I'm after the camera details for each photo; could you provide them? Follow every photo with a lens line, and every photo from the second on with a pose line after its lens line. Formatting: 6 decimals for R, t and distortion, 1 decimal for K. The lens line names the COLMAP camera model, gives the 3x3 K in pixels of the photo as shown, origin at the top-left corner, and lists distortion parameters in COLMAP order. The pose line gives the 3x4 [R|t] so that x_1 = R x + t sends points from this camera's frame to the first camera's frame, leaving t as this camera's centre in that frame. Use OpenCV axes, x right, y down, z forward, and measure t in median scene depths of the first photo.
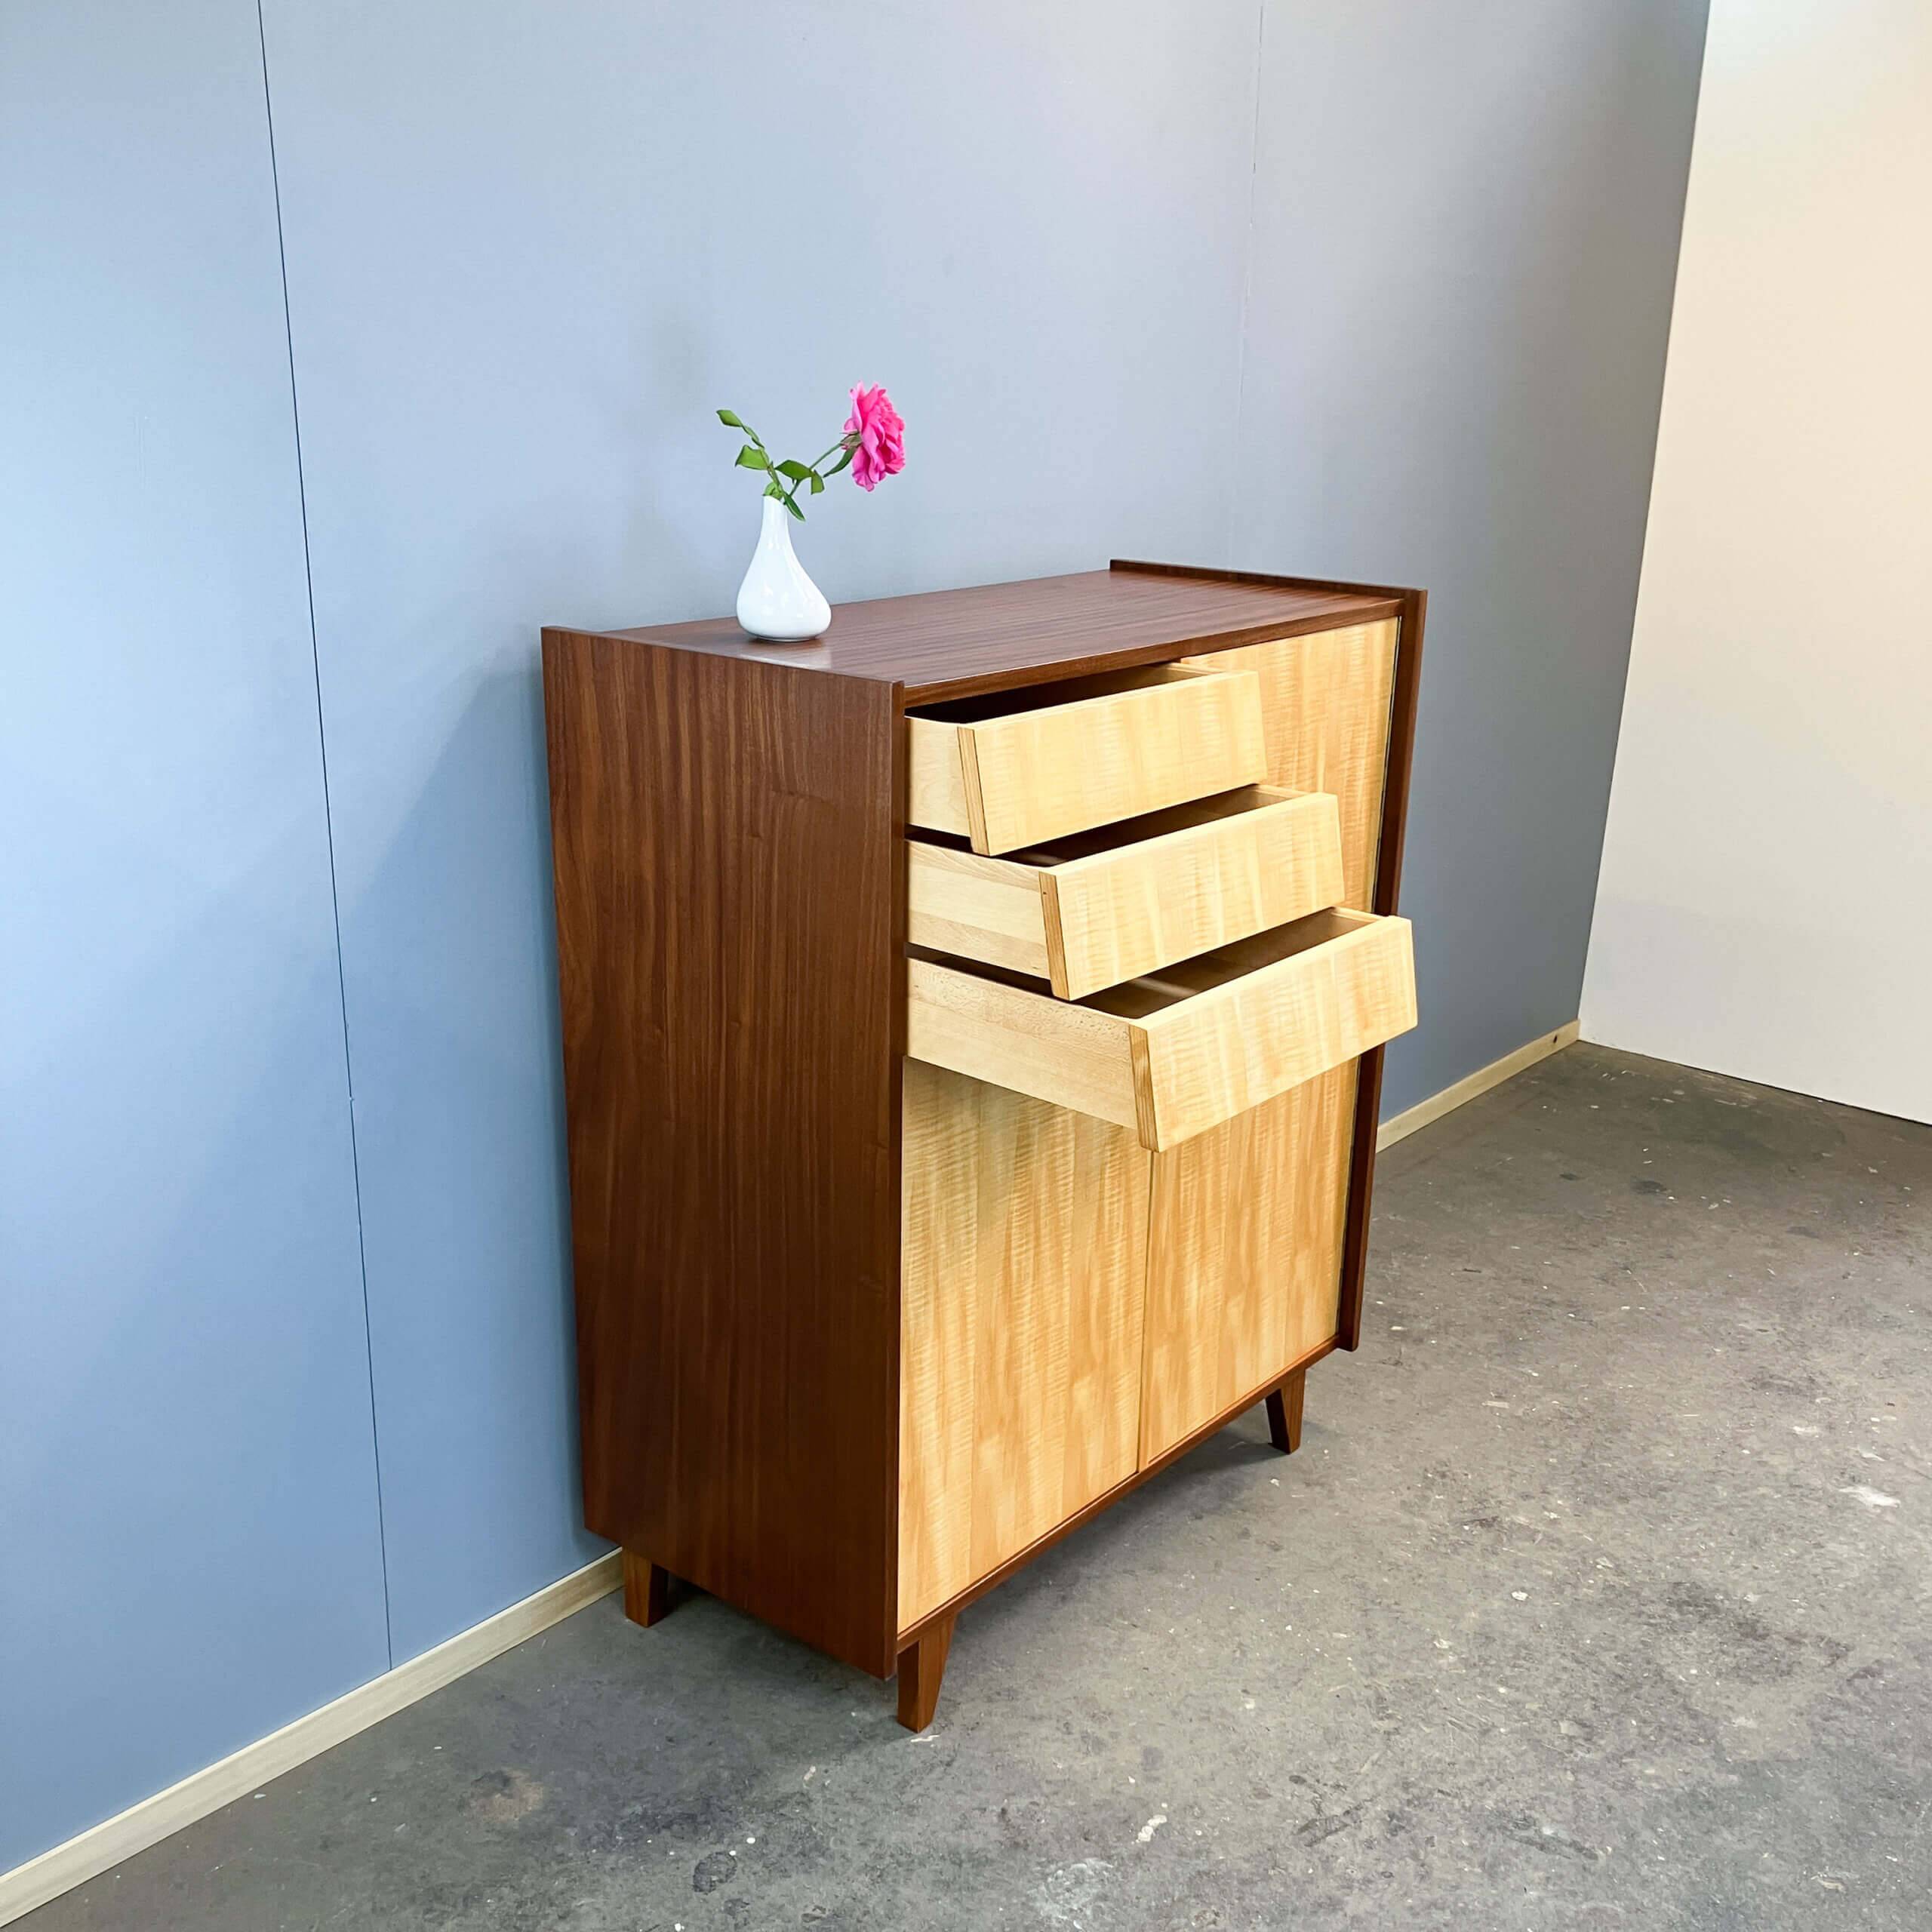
lens RADIAL K [[2112.4, 0, 971.5], [0, 2112.4, 1075.3], [0, 0, 1]] dist [0.122477, -0.341770]
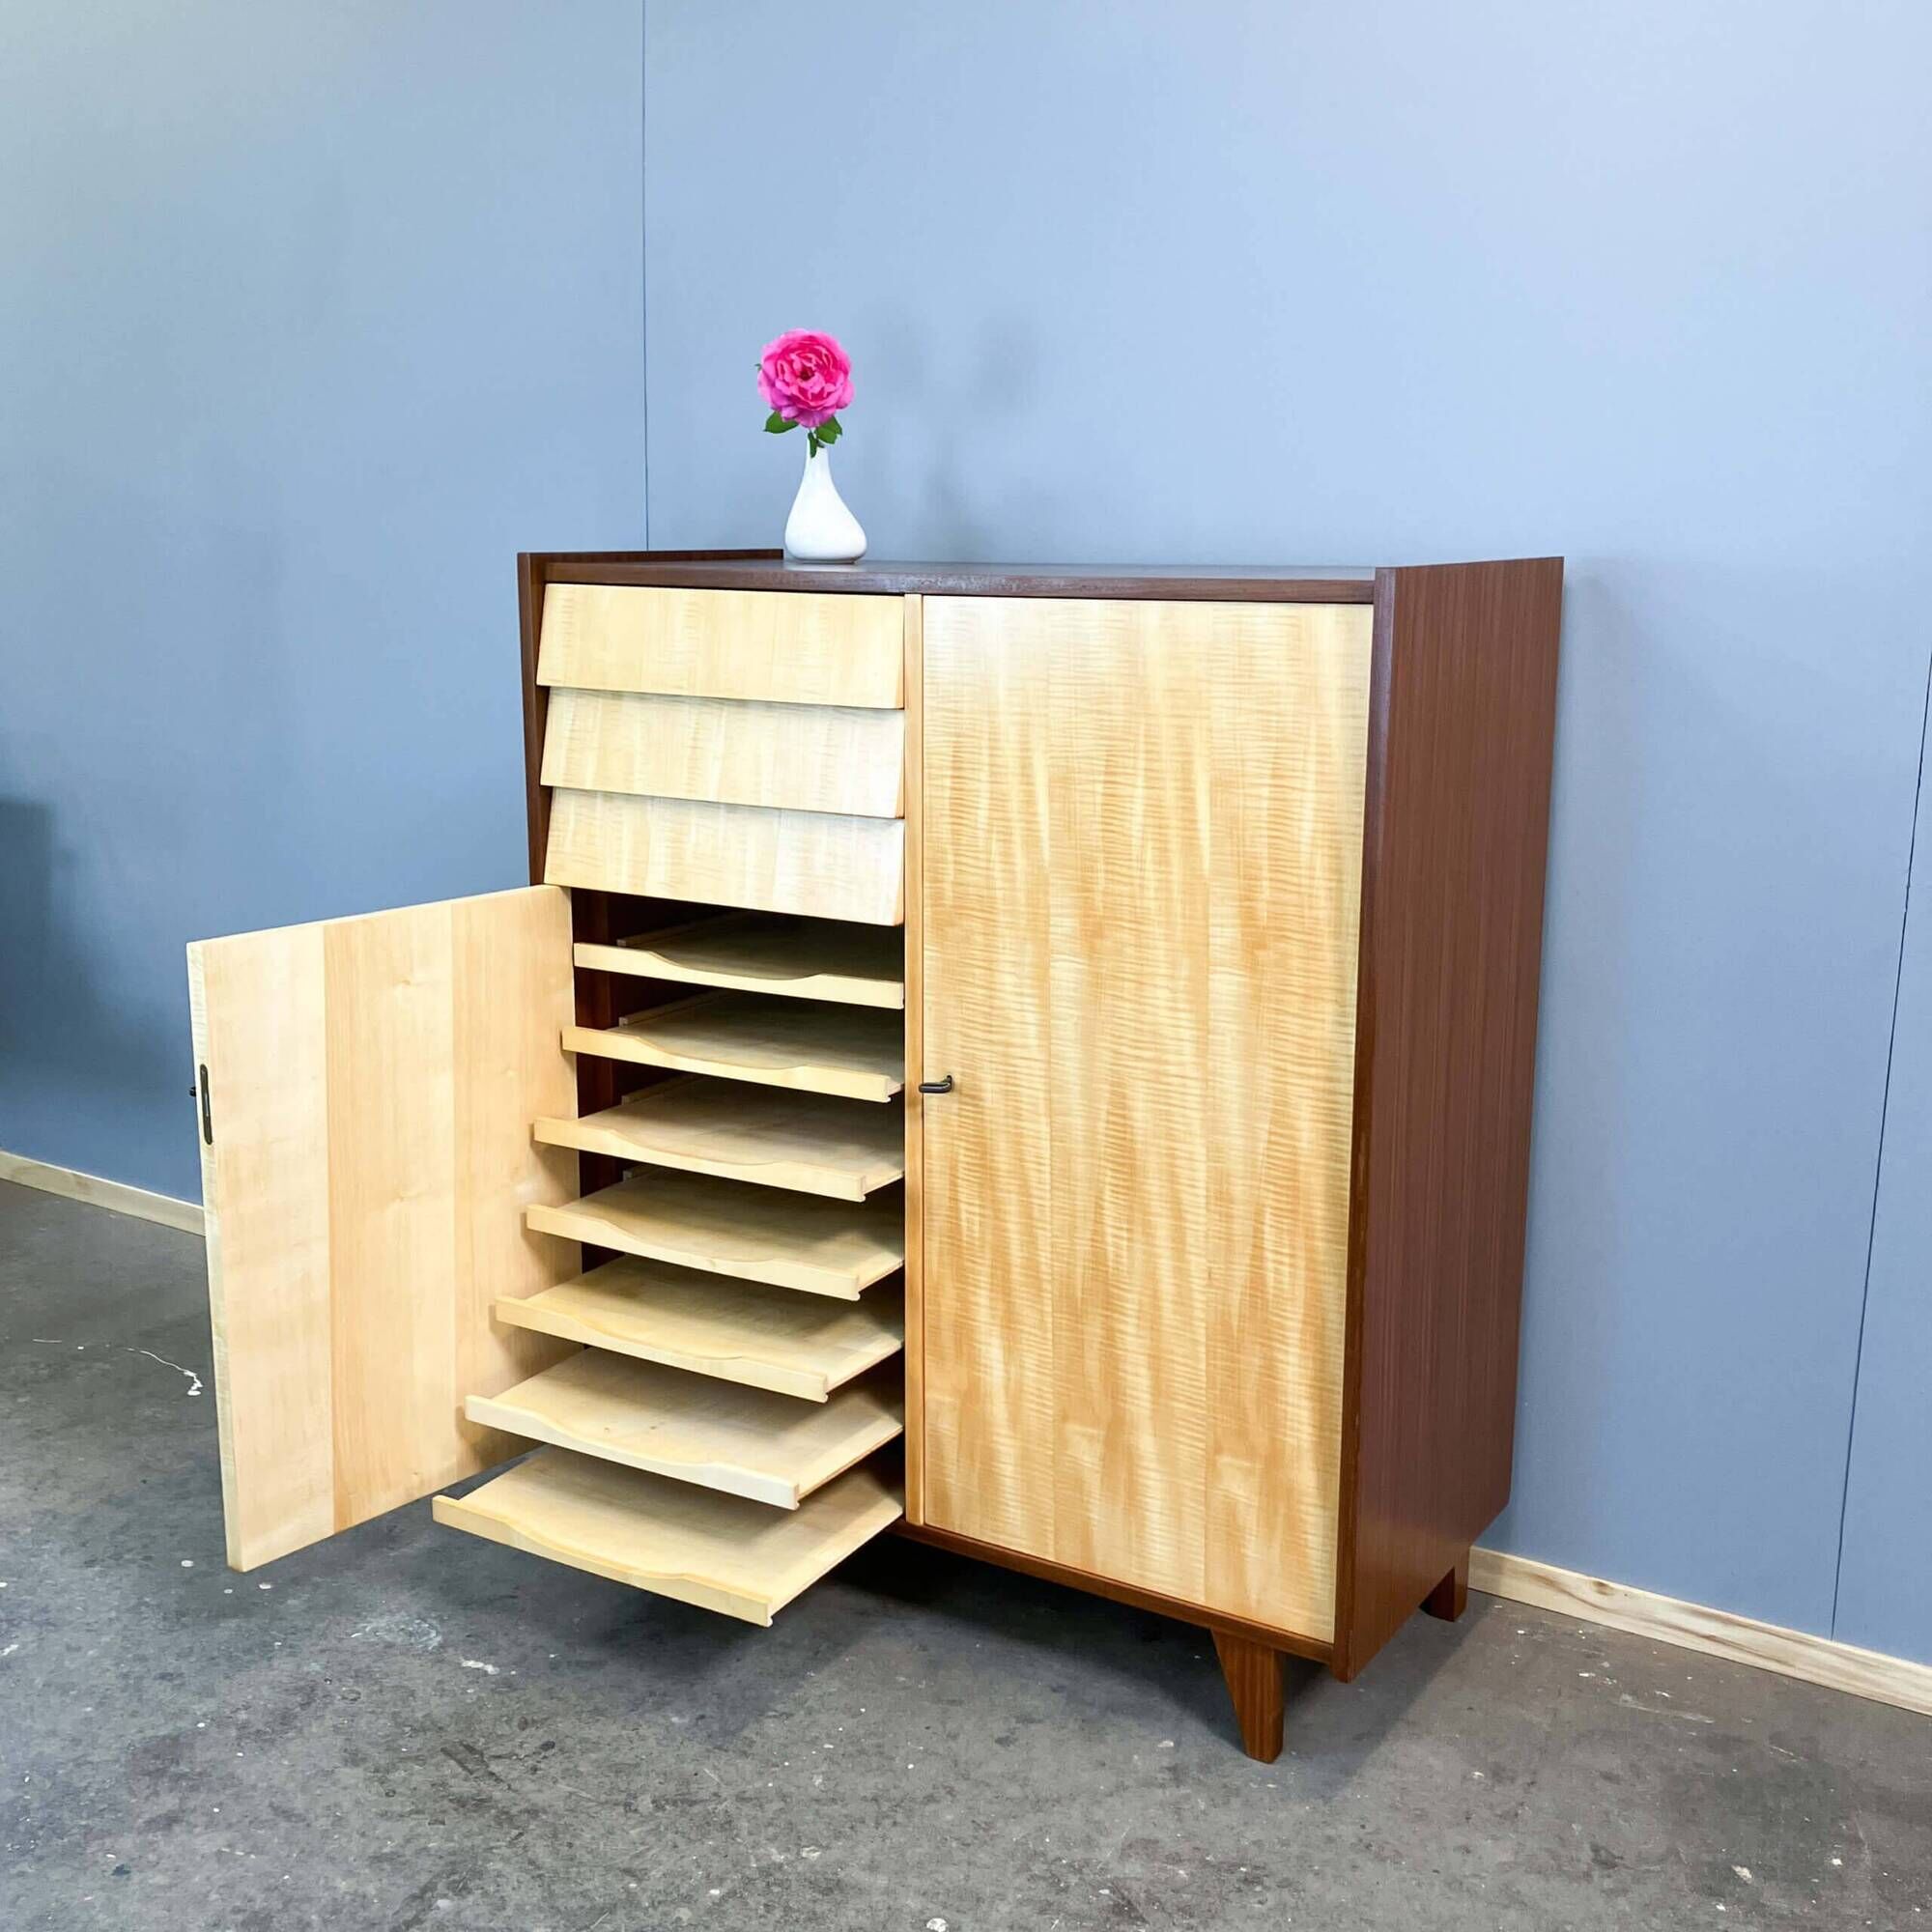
lens RADIAL K [[2181.6, 0, 922.9], [0, 2181.6, 970.6], [0, 0, 1]] dist [0.115474, -0.296584]
pose [[0.100595, 0.182961, -0.977960, 1.036033], [-0.331195, 0.933045, 0.140491, -0.174271], [0.938185, 0.309762, 0.154455, 0.886023]]
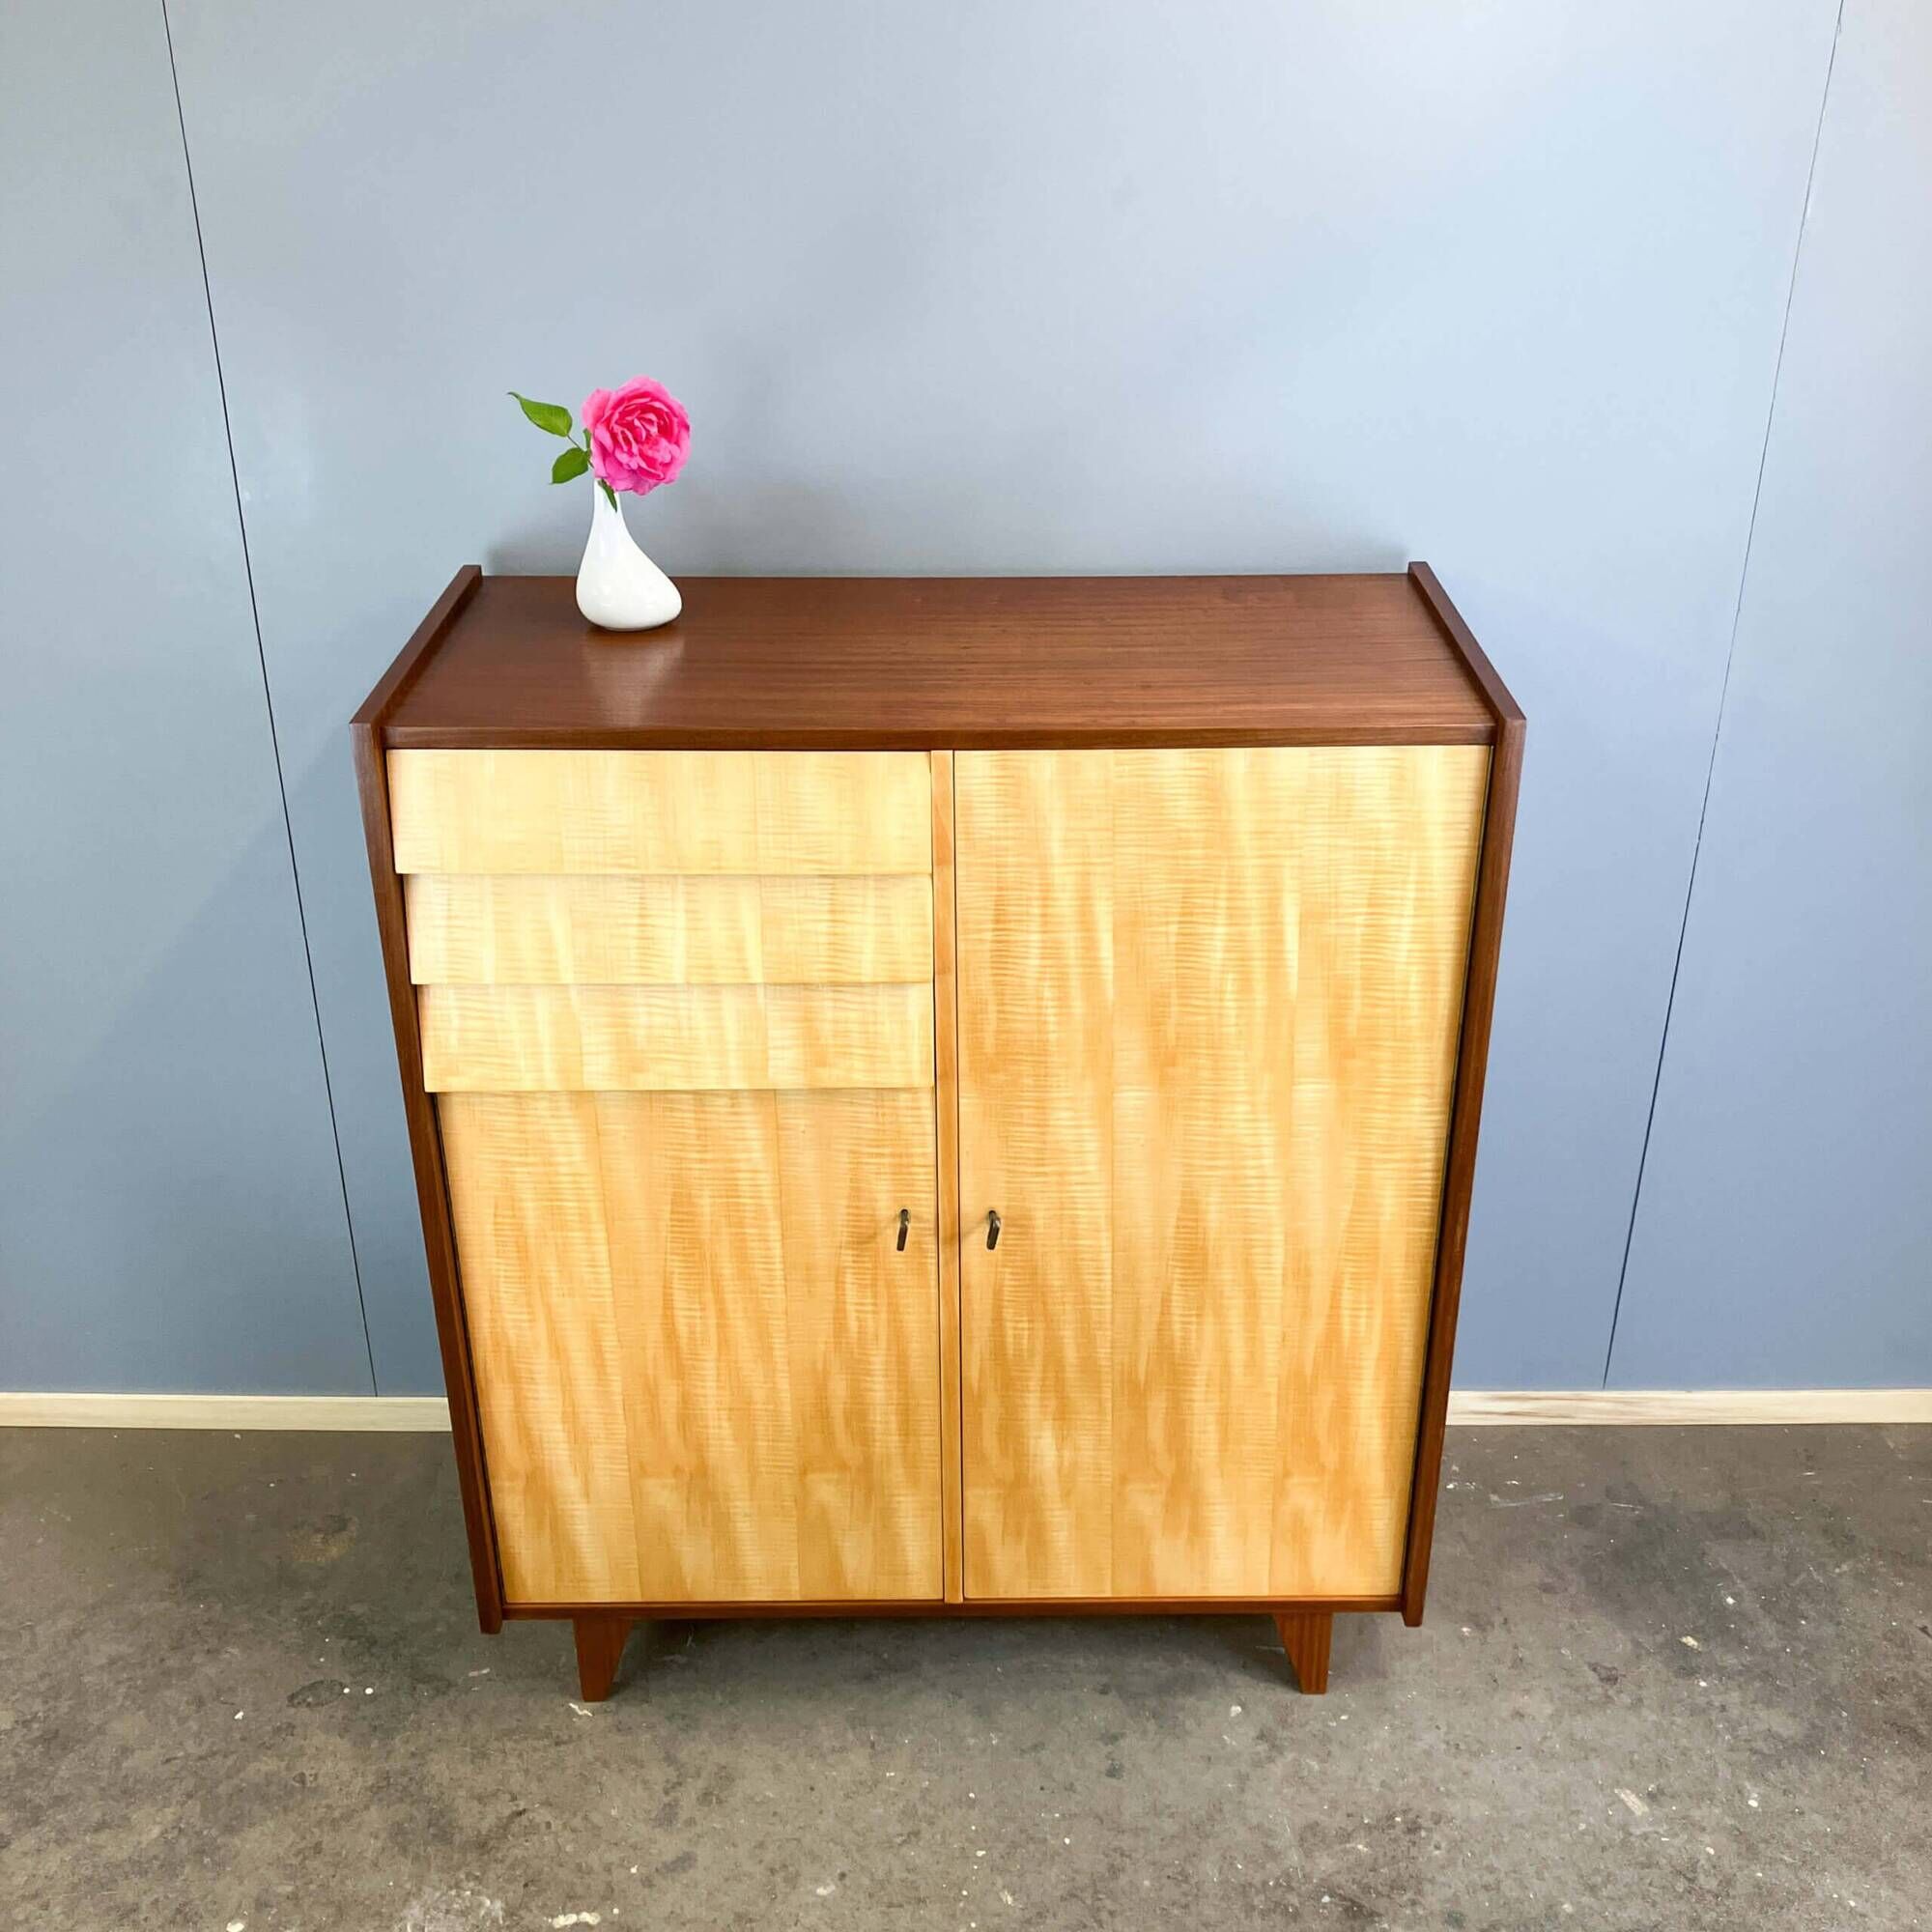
lens RADIAL K [[2147.7, 0, 996.0], [0, 2147.7, 960.1], [0, 0, 1]] dist [0.042626, -0.054497]
pose [[0.632038, 0.332632, -0.699917, 0.704761], [-0.245643, 0.942611, 0.226151, -0.304809], [0.734974, 0.028994, 0.677475, 0.444607]]
